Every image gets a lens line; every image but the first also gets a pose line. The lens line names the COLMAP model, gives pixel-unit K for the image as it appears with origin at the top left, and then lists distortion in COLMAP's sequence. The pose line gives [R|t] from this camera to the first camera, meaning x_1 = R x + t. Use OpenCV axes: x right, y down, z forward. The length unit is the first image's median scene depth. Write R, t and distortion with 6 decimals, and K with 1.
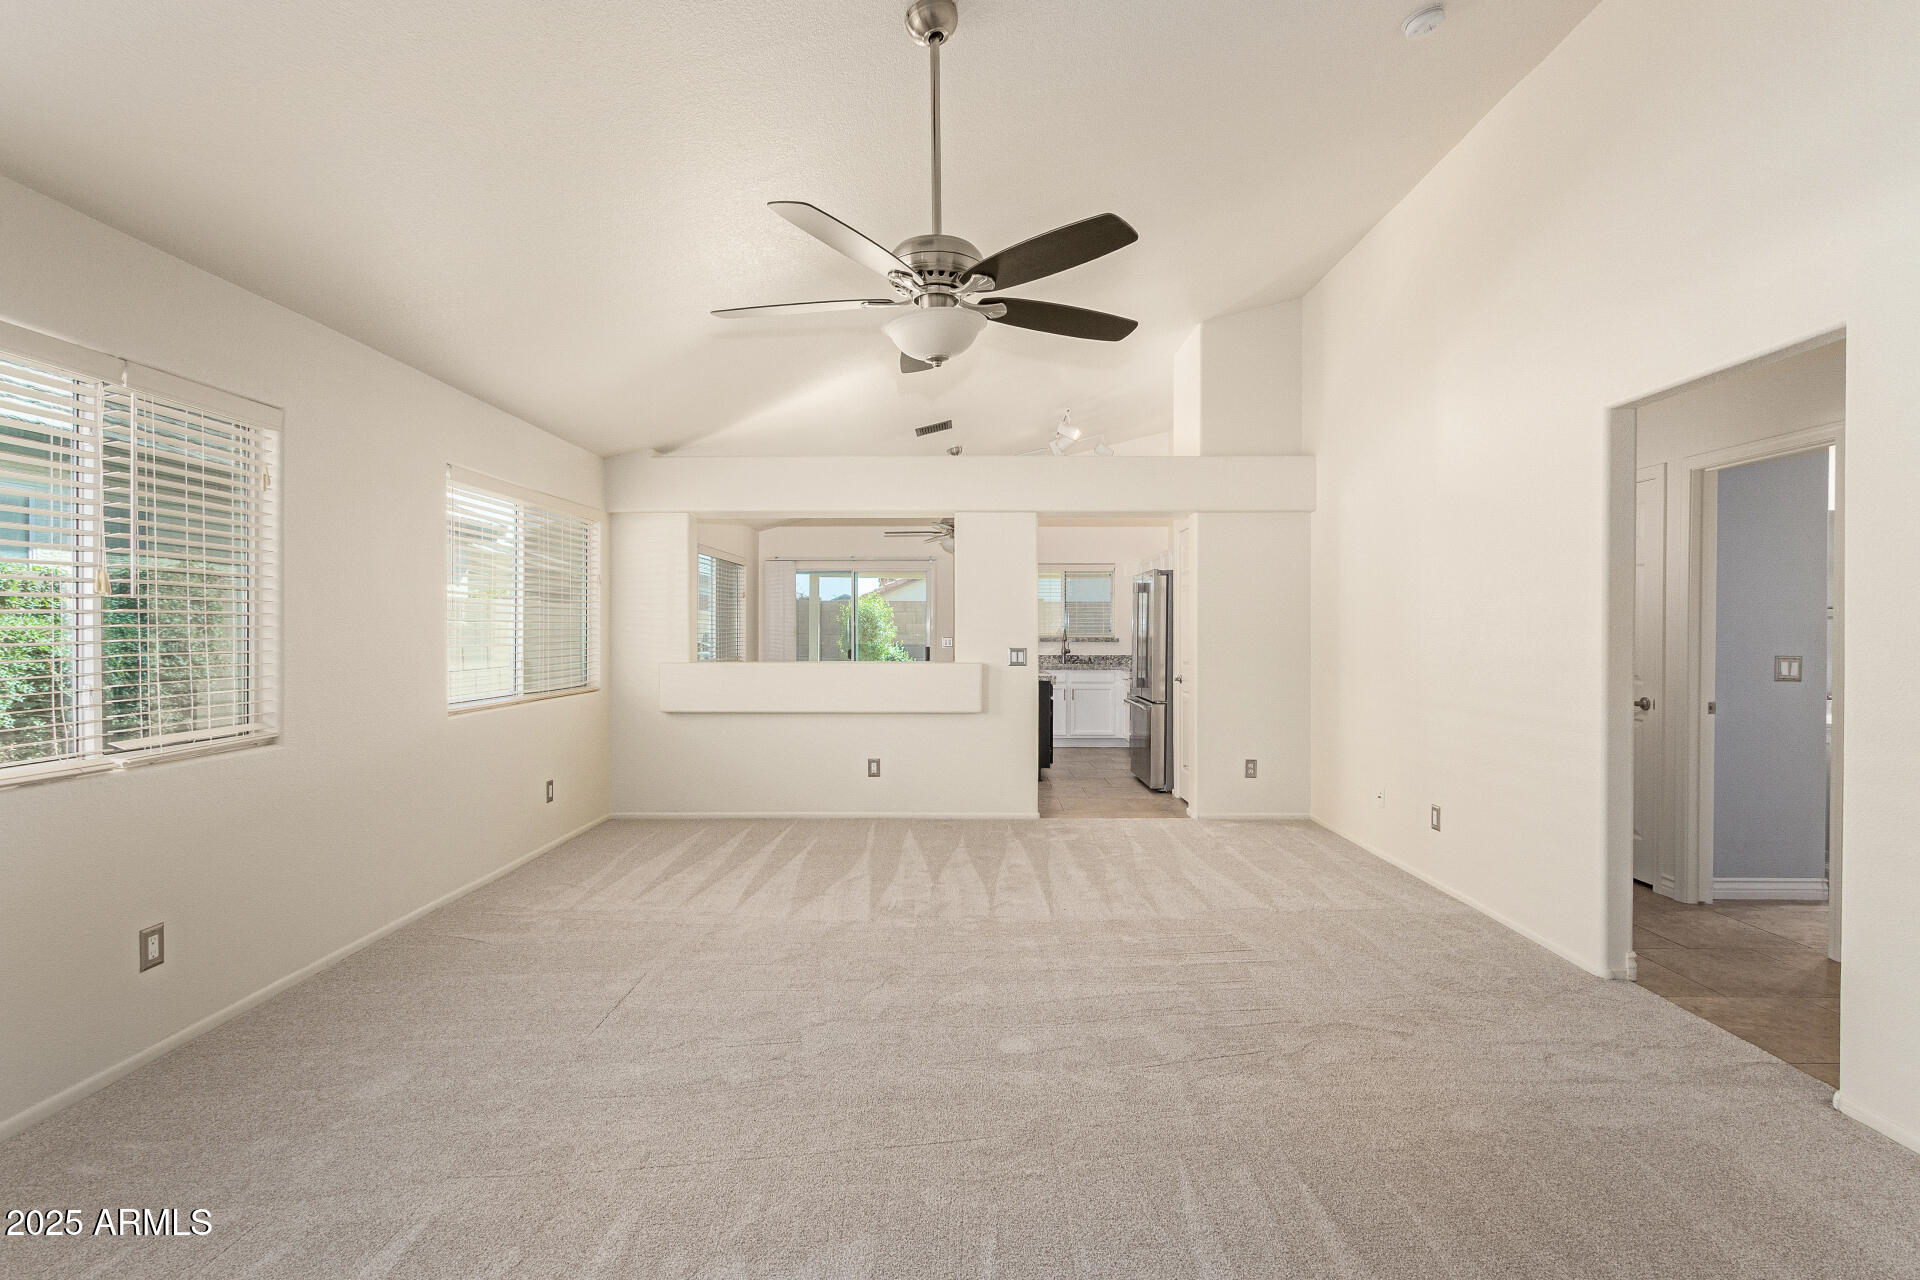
lens RADIAL K [[914.1, 0, 973.9], [0, 914.1, 648.6], [0, 0, 1]] dist [0.004622, -0.000336]
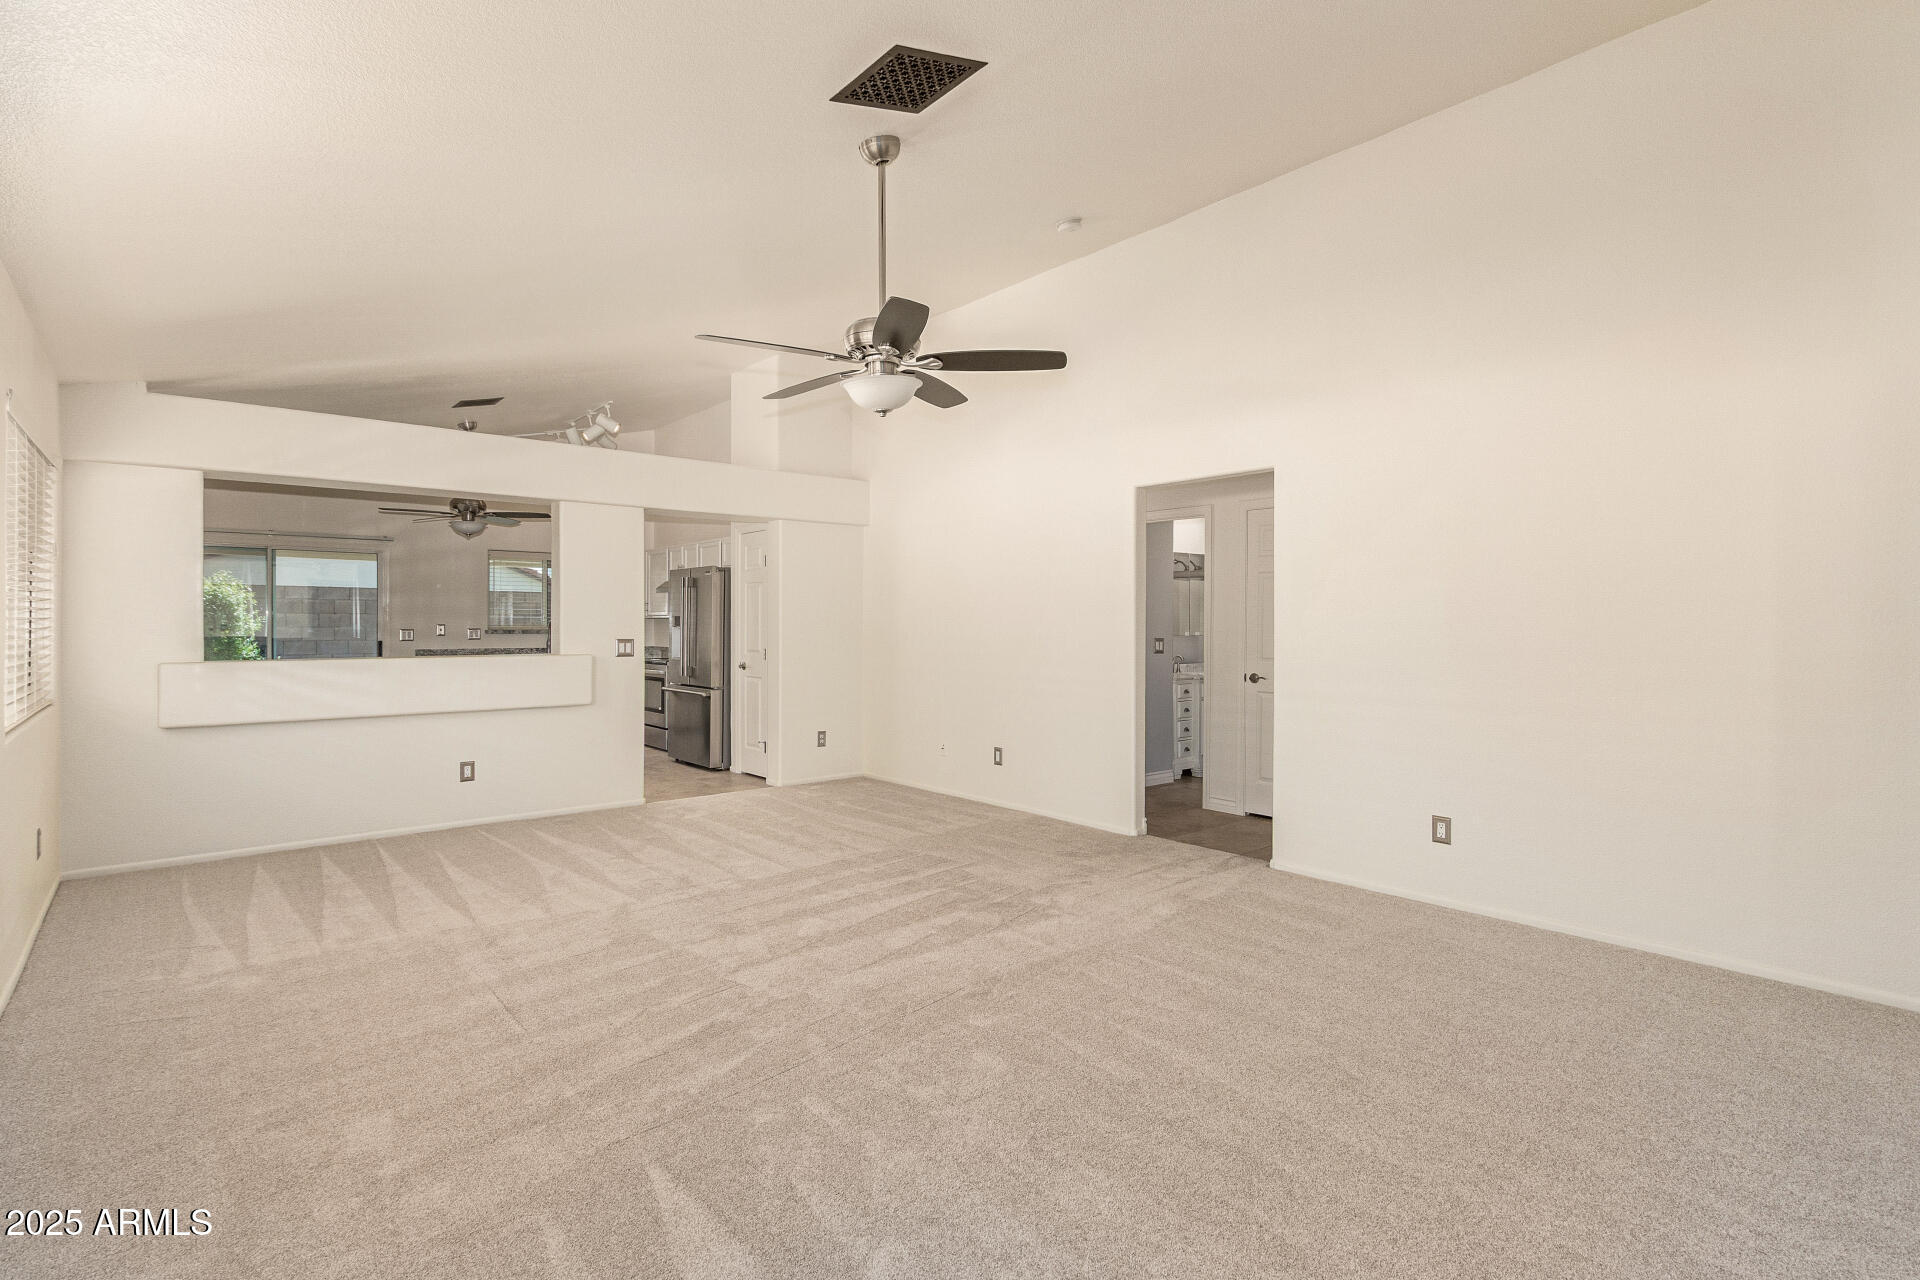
lens RADIAL K [[914.1, 0, 957.2], [0, 914.1, 640.1], [0, 0, 1]] dist [0.004622, -0.000336]
pose [[0.760403, -0.011432, 0.649351, -0.338091], [0.011333, 0.999926, 0.004333, 0.000107], [-0.649353, 0.004064, 0.760476, -0.019237]]
